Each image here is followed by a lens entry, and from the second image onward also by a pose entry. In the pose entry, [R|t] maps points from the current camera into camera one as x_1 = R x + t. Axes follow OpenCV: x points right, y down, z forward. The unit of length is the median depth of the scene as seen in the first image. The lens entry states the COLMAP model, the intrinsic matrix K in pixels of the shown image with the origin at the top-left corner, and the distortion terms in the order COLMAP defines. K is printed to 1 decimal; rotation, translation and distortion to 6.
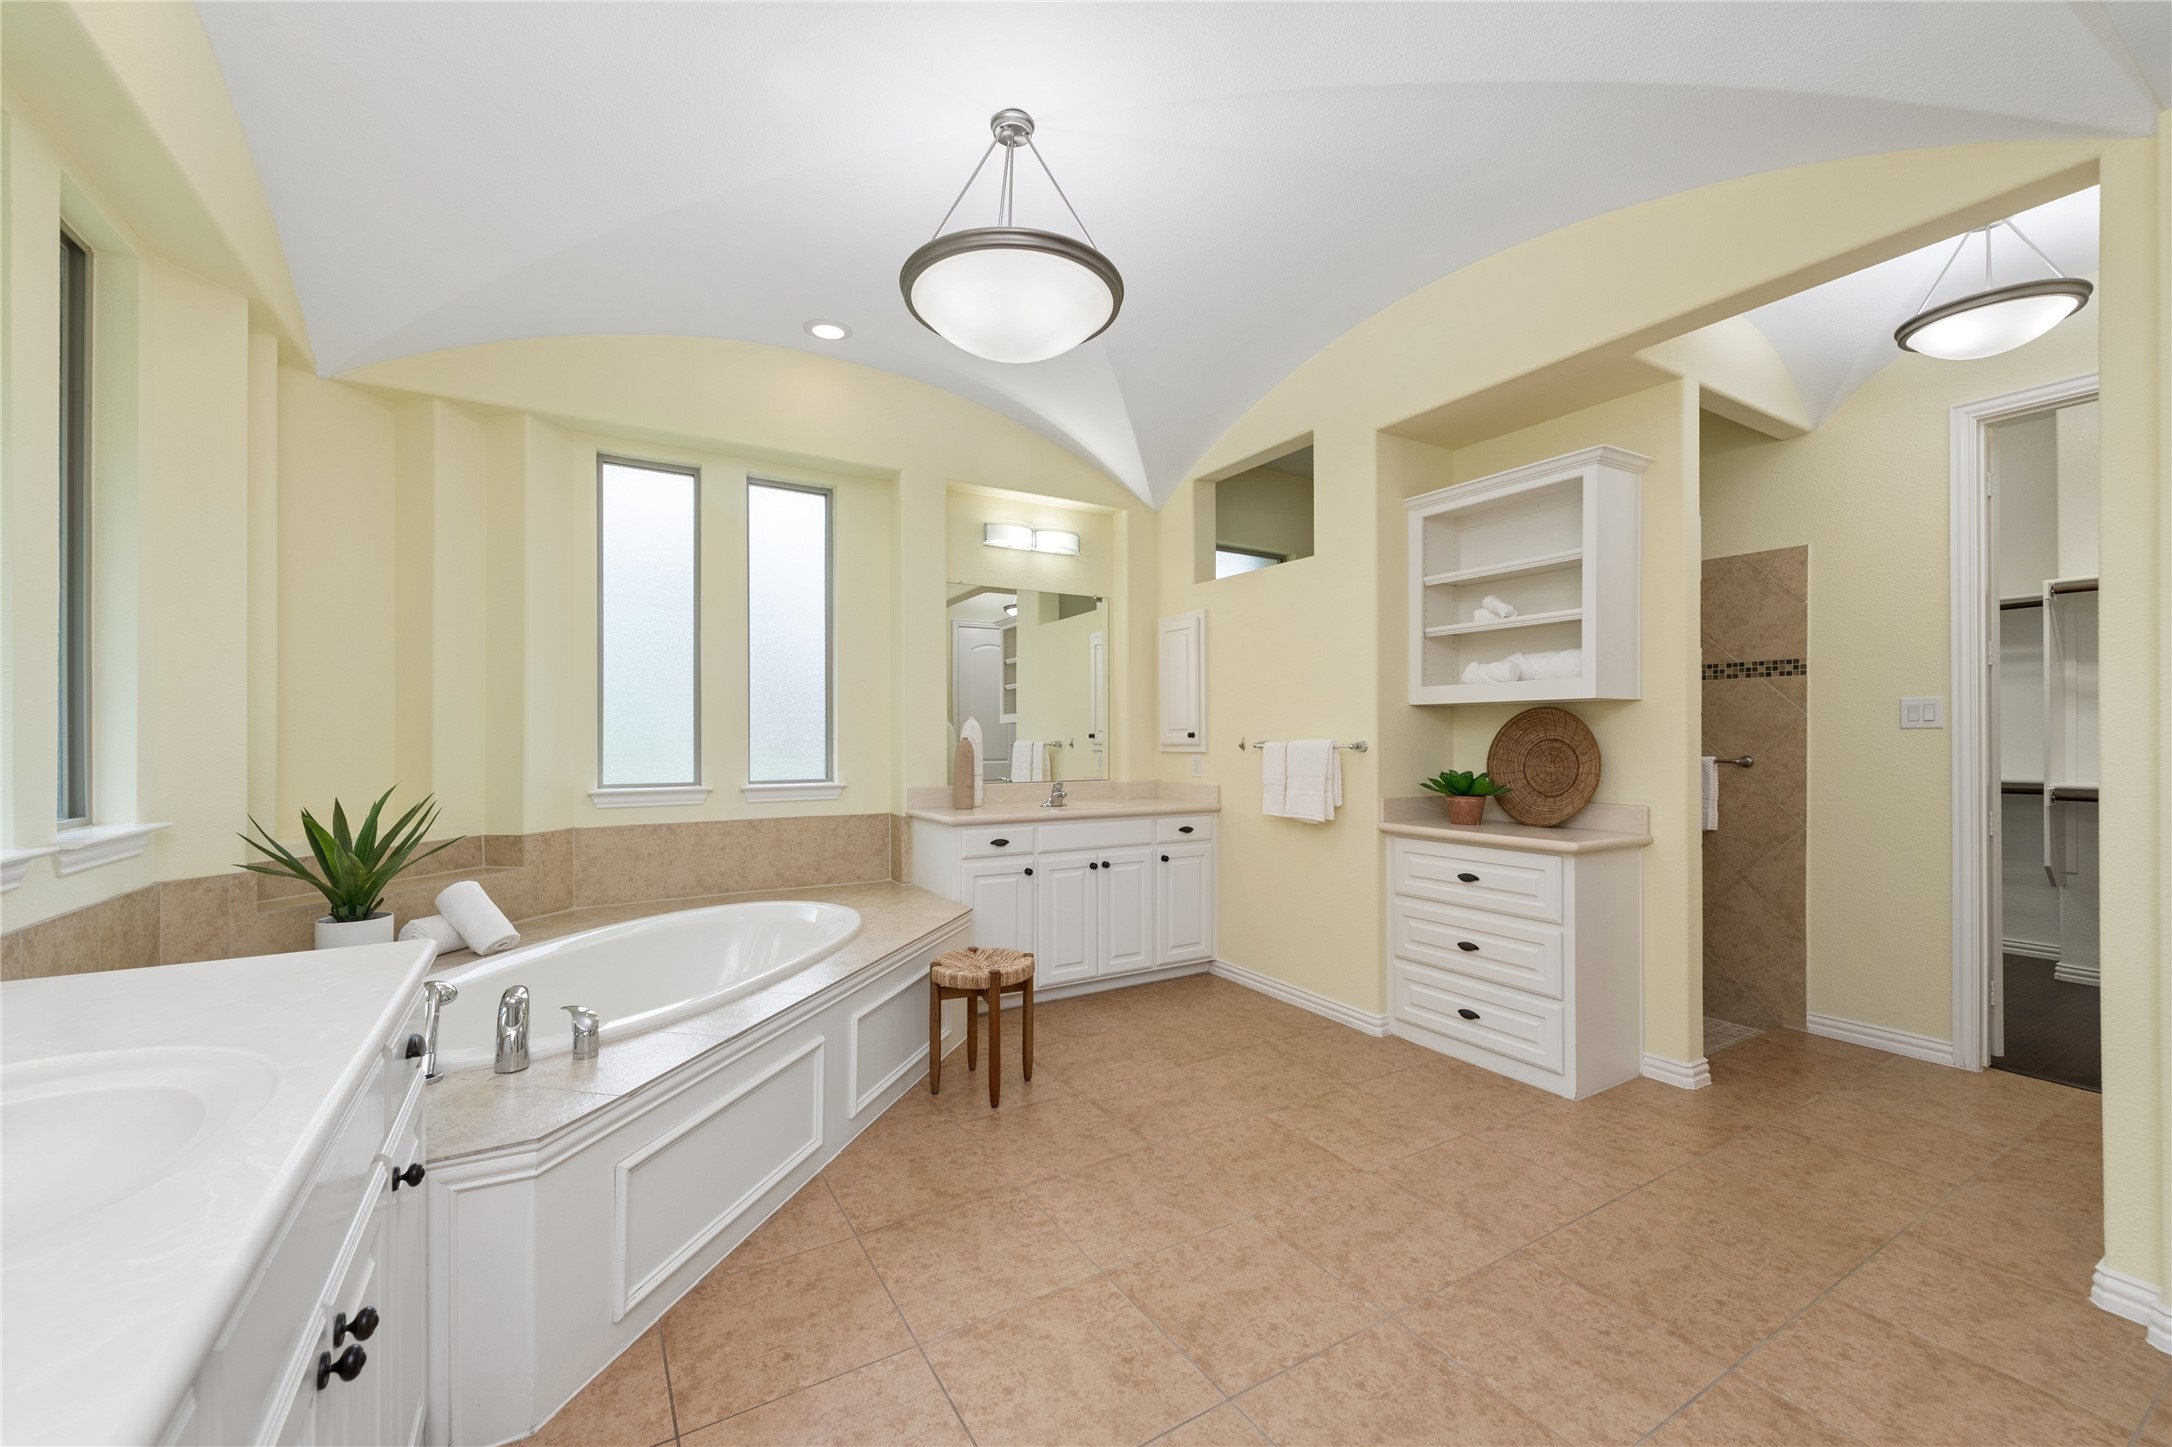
lens RADIAL K [[853.9, 0, 1081.8], [0, 853.9, 730.8], [0, 0, 1]] dist [0.003467, -0.000132]
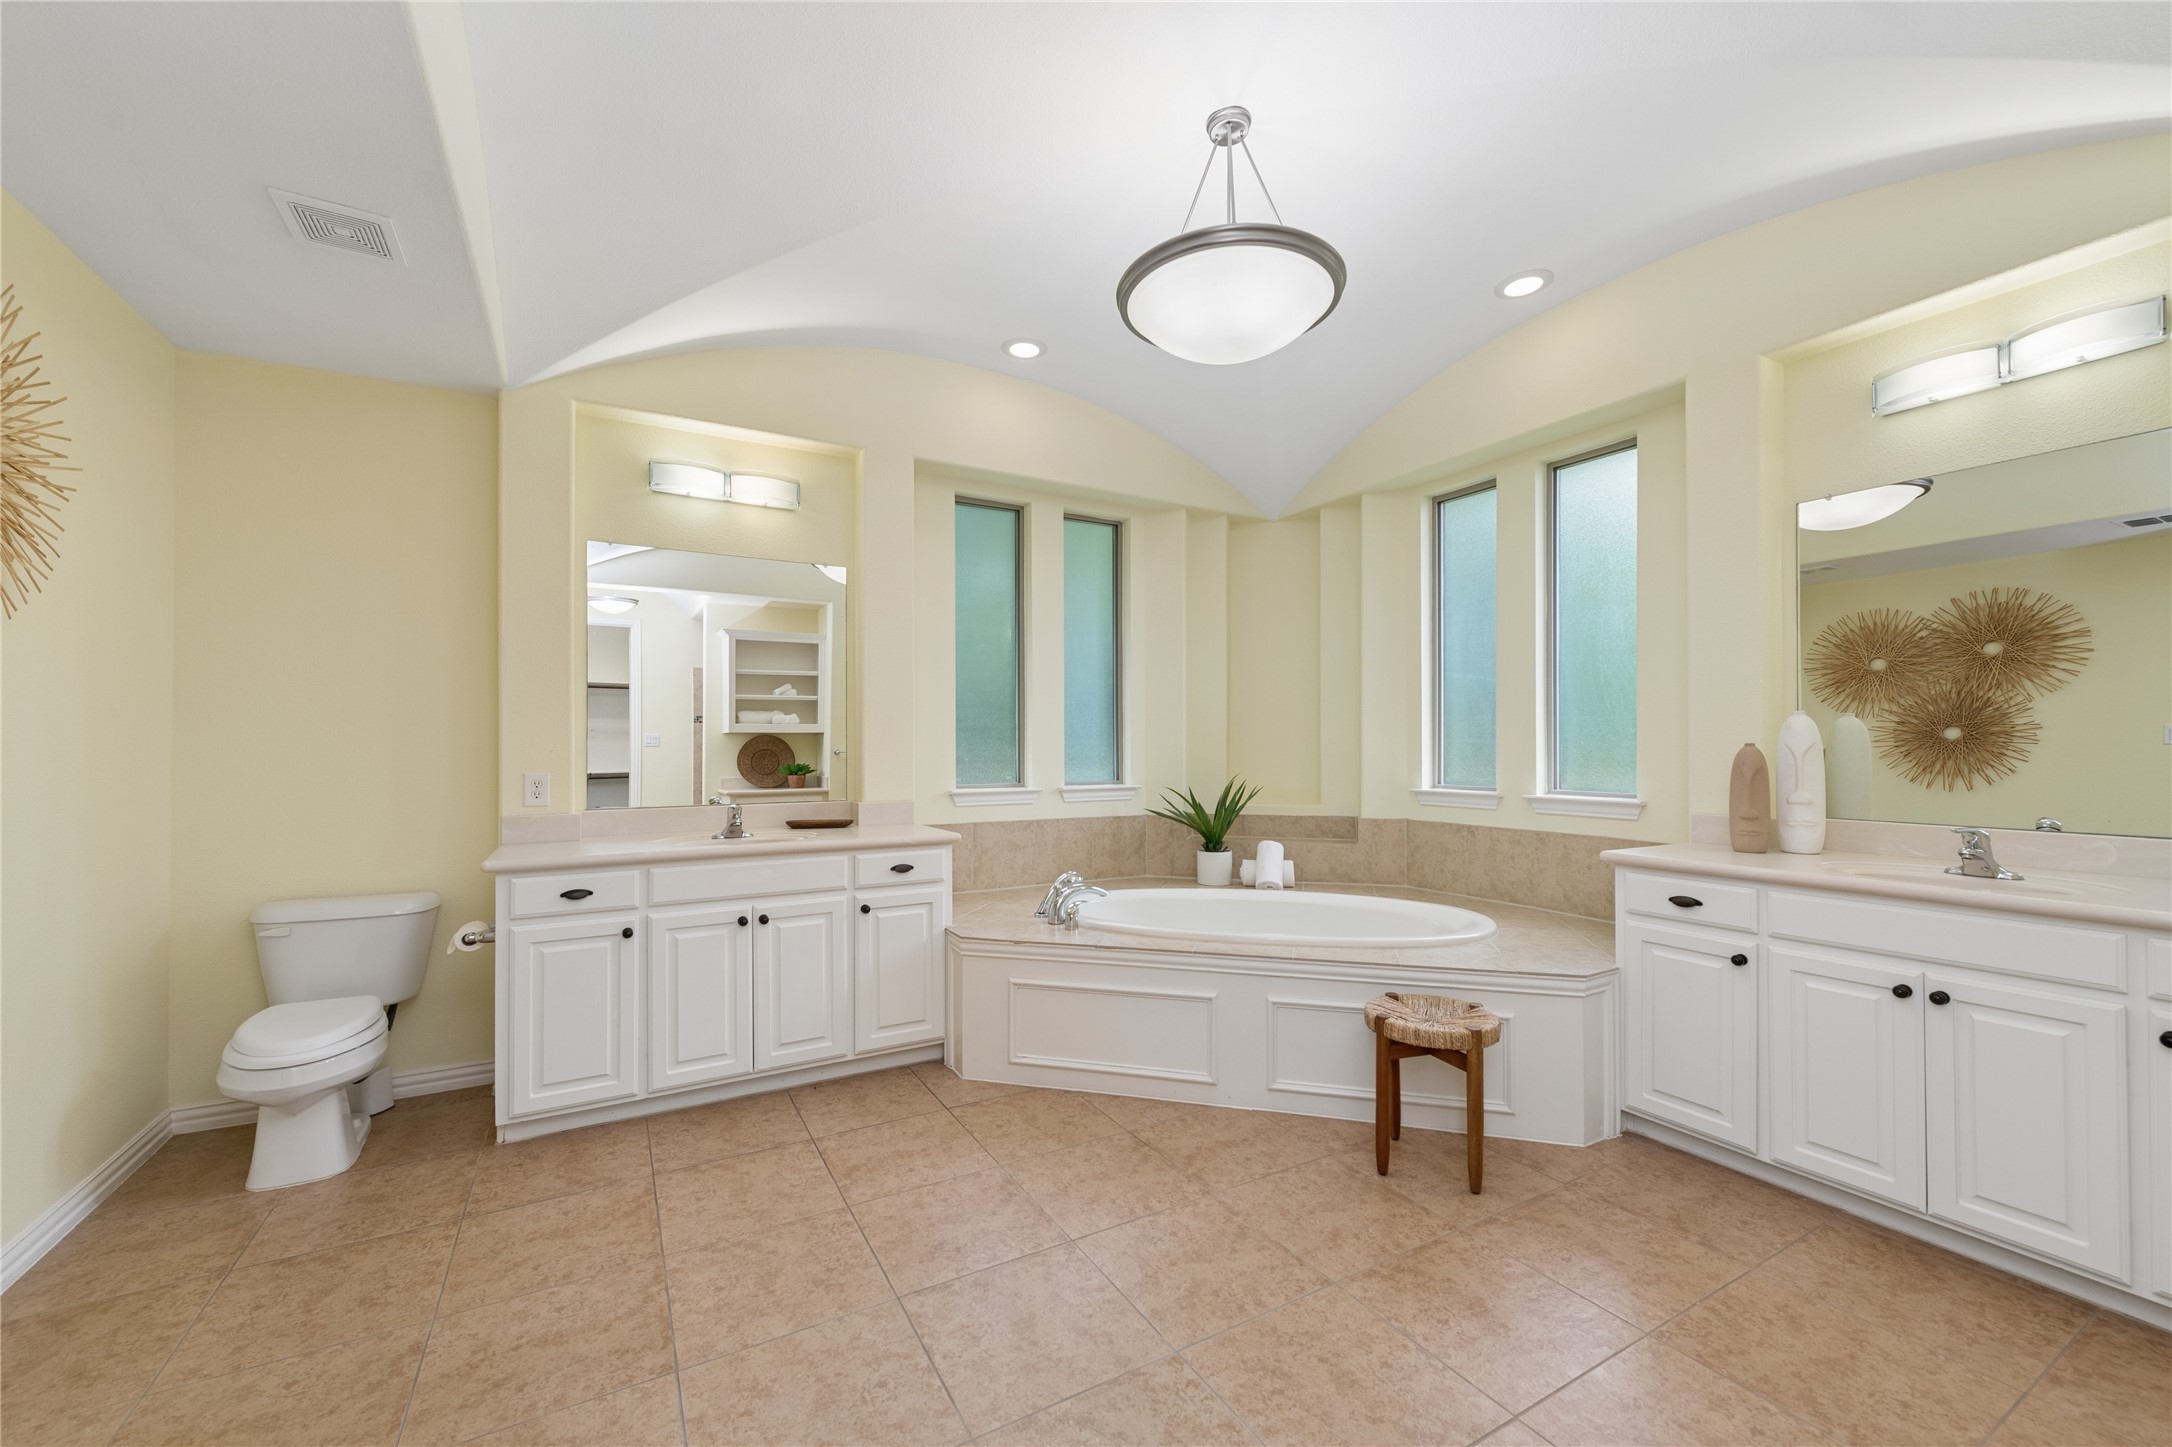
lens RADIAL K [[847.1, 0, 1087.8], [0, 847.1, 735.8], [0, 0, 1]] dist [0.002181, -0.000284]
pose [[-0.020009, -0.009251, -0.999757, 0.811503], [0.006799, 0.999933, -0.009388, 0.006760], [0.999777, -0.006985, -0.019944, 0.774497]]
